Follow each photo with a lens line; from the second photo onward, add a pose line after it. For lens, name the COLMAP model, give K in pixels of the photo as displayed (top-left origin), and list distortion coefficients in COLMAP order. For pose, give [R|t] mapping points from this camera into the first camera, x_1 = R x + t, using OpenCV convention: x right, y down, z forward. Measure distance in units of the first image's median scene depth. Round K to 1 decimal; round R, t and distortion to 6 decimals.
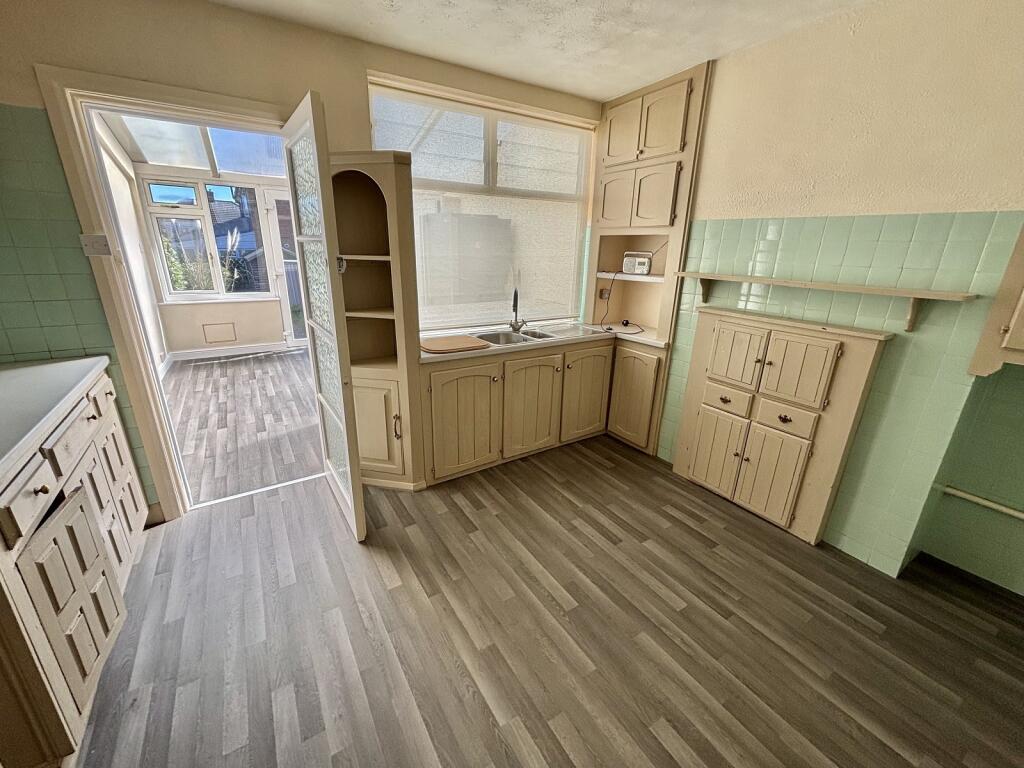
lens RADIAL K [[415.8, 0, 510.1], [0, 415.8, 383.4], [0, 0, 1]] dist [0.002427, 0.000206]
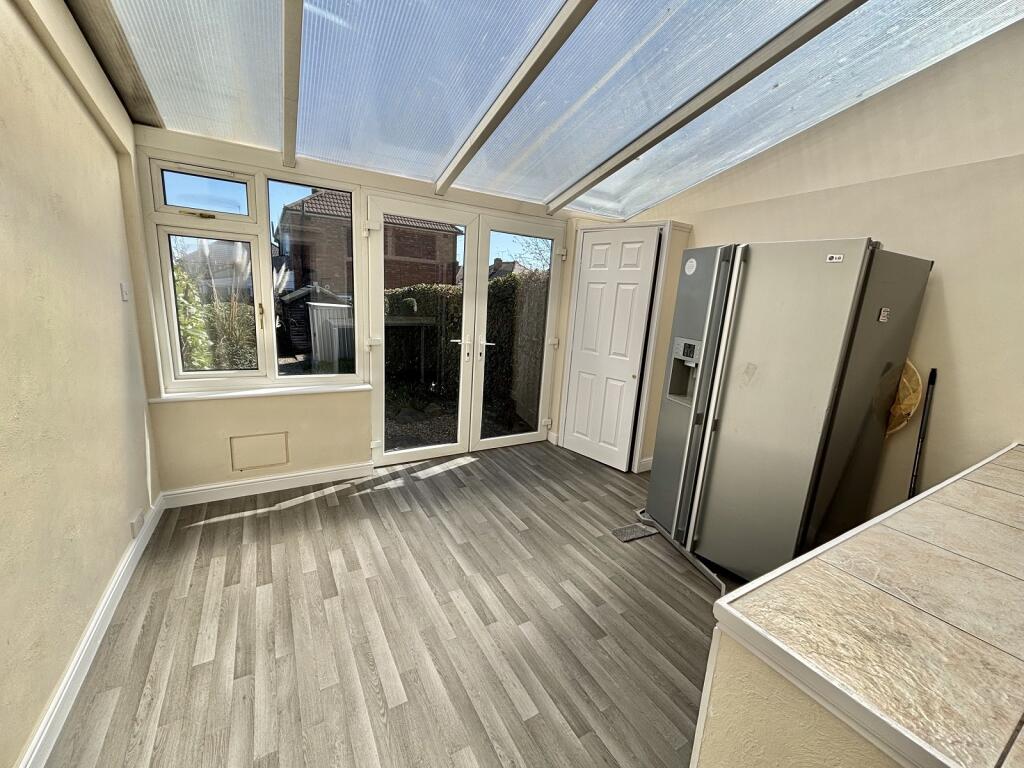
lens RADIAL K [[415.8, 0, 513.2], [0, 415.8, 383.2], [0, 0, 1]] dist [0.002427, 0.000206]
pose [[0.998622, 0.045093, -0.026848, -0.409830], [-0.047721, 0.993111, -0.107019, -0.183501], [0.021837, 0.108152, 0.993894, 0.528681]]
